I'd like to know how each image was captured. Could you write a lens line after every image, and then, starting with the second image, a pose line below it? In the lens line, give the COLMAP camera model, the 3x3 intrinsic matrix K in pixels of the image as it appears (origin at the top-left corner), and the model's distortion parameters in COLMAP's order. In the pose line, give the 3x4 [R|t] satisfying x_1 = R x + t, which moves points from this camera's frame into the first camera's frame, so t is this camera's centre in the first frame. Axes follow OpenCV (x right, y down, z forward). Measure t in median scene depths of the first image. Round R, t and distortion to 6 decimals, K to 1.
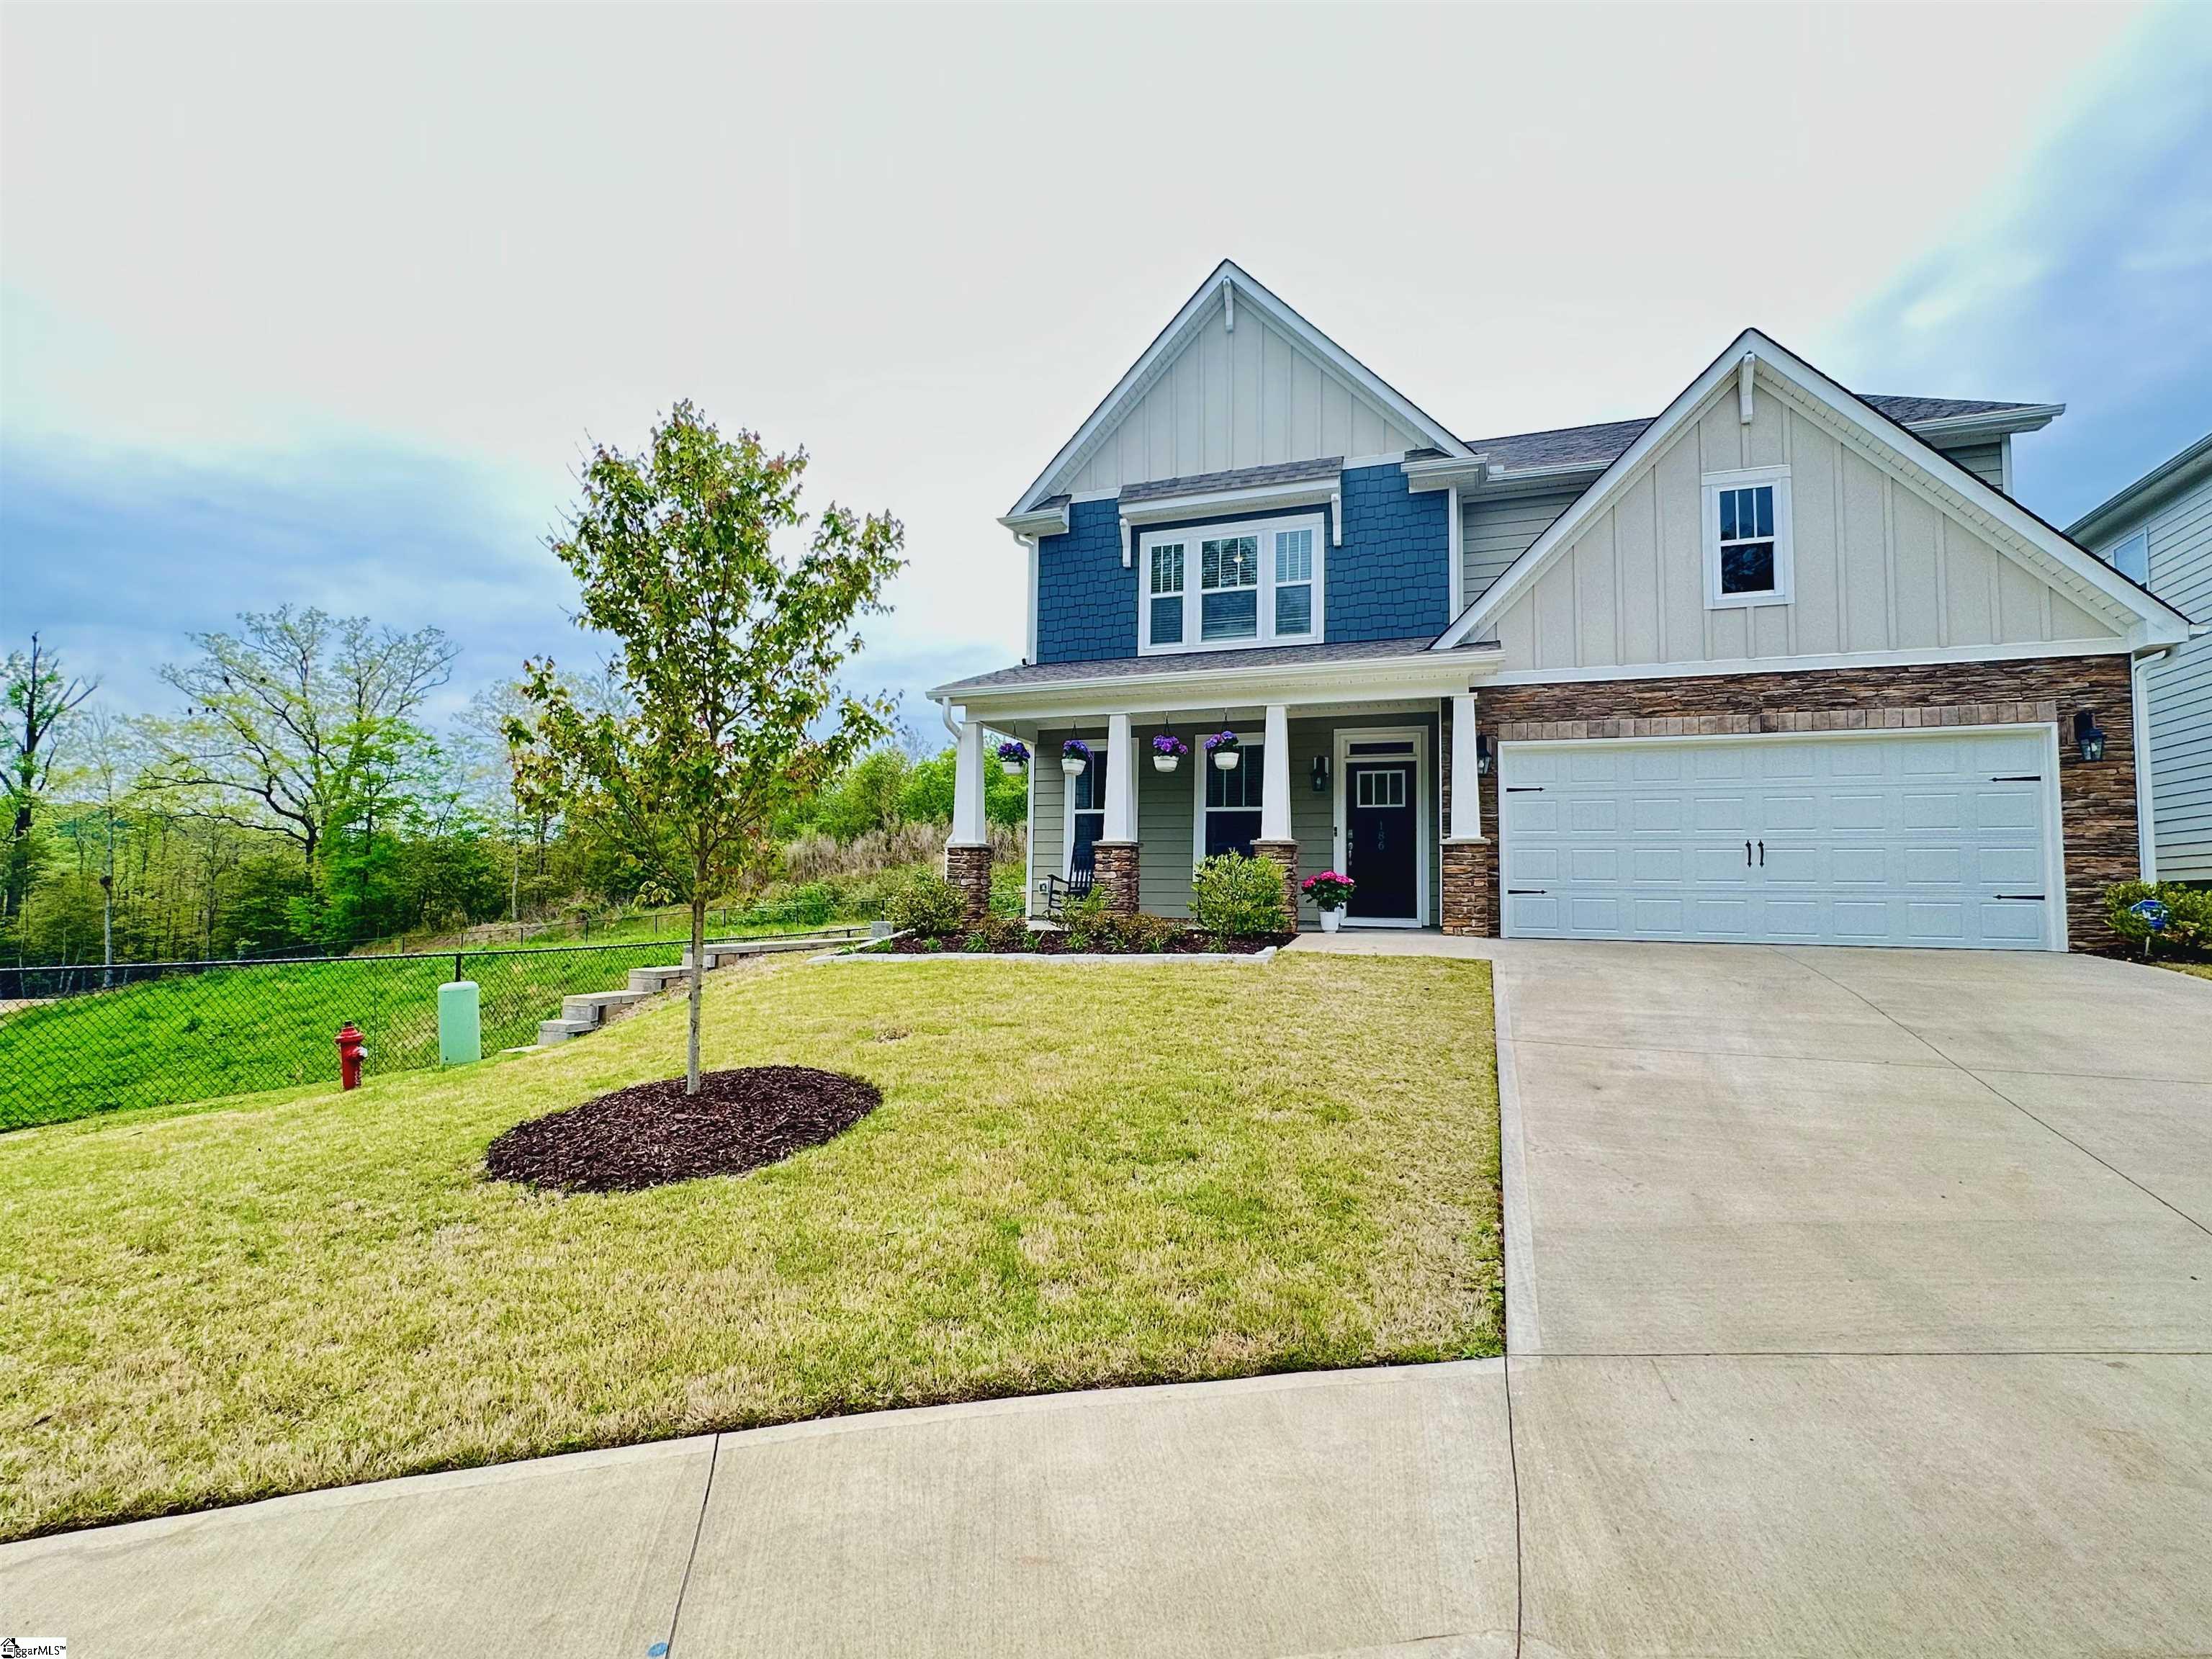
lens RADIAL K [[1030.6, 0, 1104.6], [0, 1030.6, 831.4], [0, 0, 1]] dist [-0.002306, -0.000122]
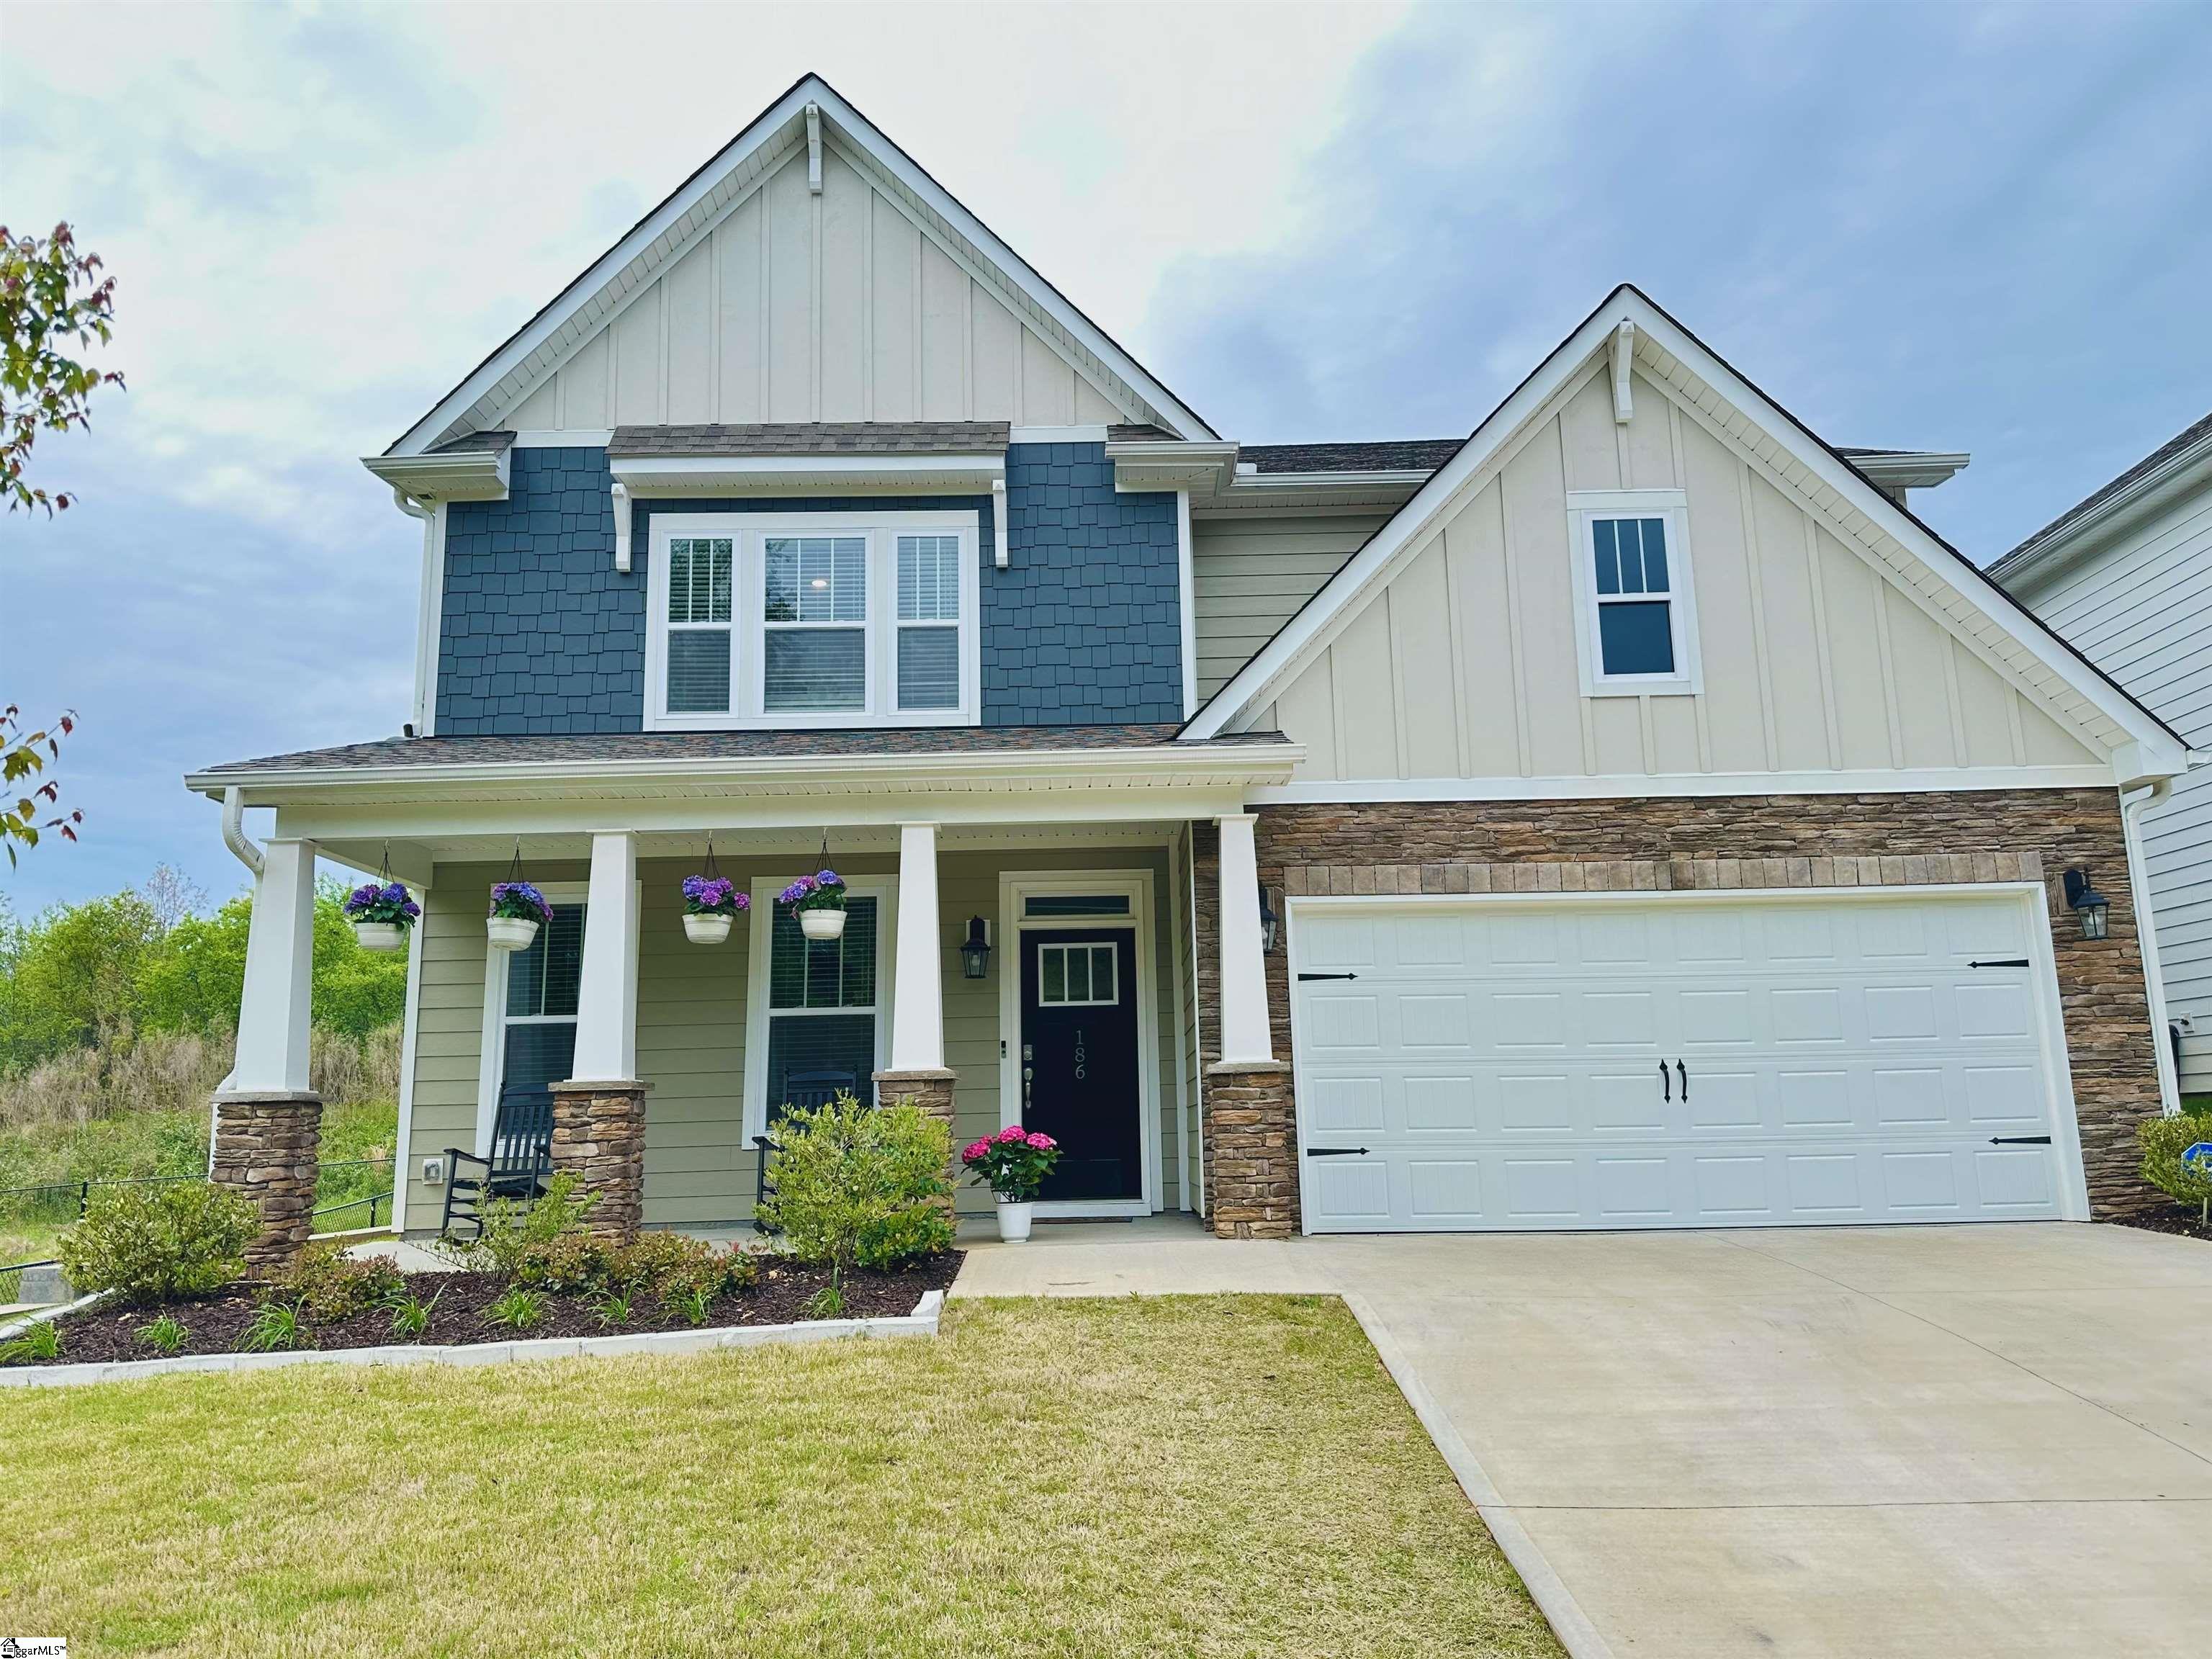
lens RADIAL K [[1586.6, 0, 1125.9], [0, 1586.6, 839.9], [0, 0, 1]] dist [0.044278, -0.054038]
pose [[0.937668, 0.029359, 0.346289, -0.028121], [0.013442, 0.992616, -0.120556, -0.013526], [-0.347272, 0.117696, 0.930349, 0.222051]]
